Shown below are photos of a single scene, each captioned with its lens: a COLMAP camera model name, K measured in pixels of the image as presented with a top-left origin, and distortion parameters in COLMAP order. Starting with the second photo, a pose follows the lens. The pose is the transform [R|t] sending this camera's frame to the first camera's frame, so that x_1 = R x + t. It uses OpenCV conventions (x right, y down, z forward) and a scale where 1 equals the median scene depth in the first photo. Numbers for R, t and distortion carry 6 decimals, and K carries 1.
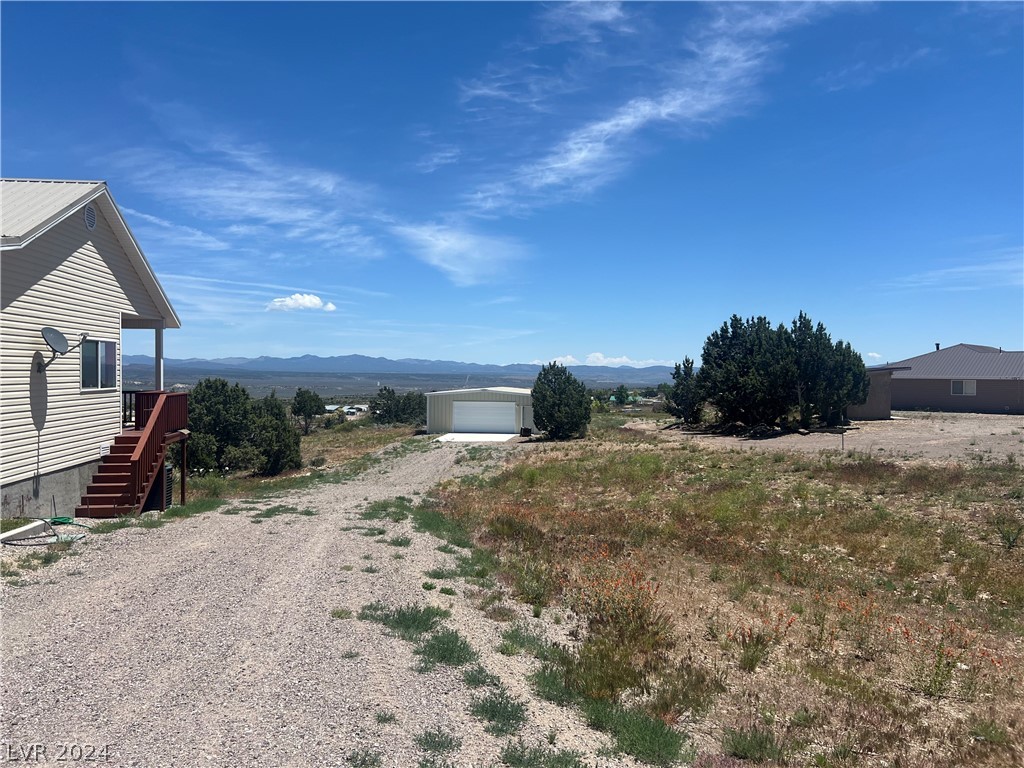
lens RADIAL K [[769.8, 0, 516.7], [0, 769.8, 398.3], [0, 0, 1]] dist [0.108723, -0.160344]
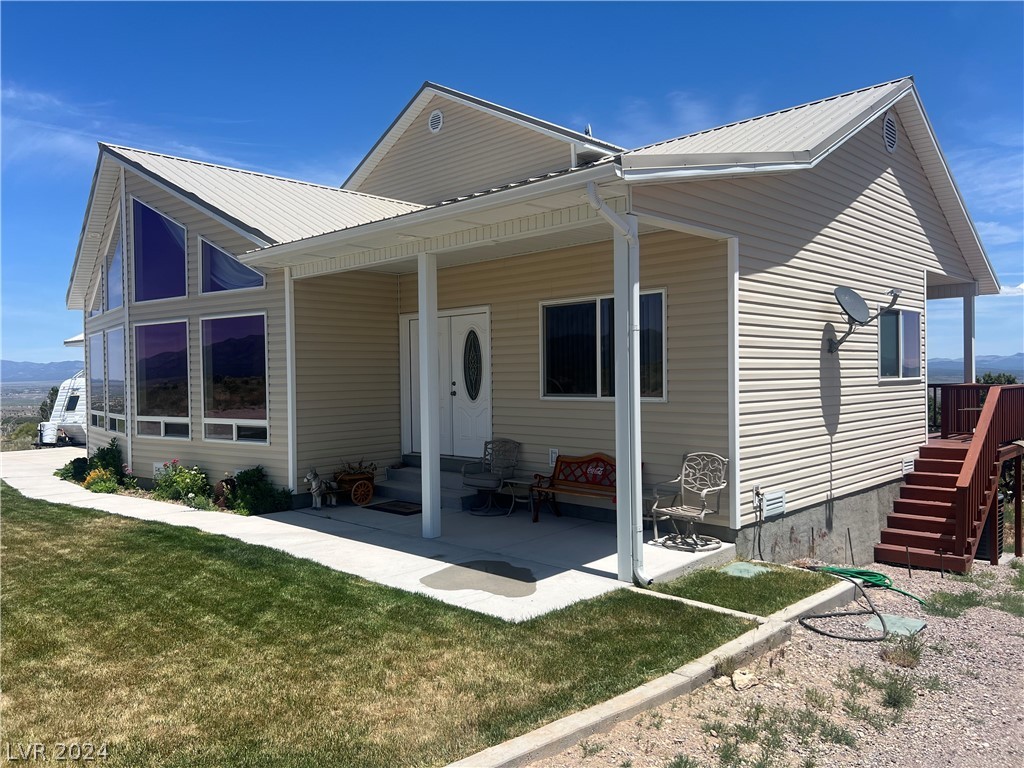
lens RADIAL K [[775.8, 0, 512.0], [0, 775.8, 384.0], [0, 0, 1]] dist [-0.001053, -0.062918]
pose [[0.631838, -0.016155, -0.774932, -0.227515], [-0.004919, 0.999679, -0.024851, 0.012504], [0.775085, 0.019514, 0.631556, 0.305949]]
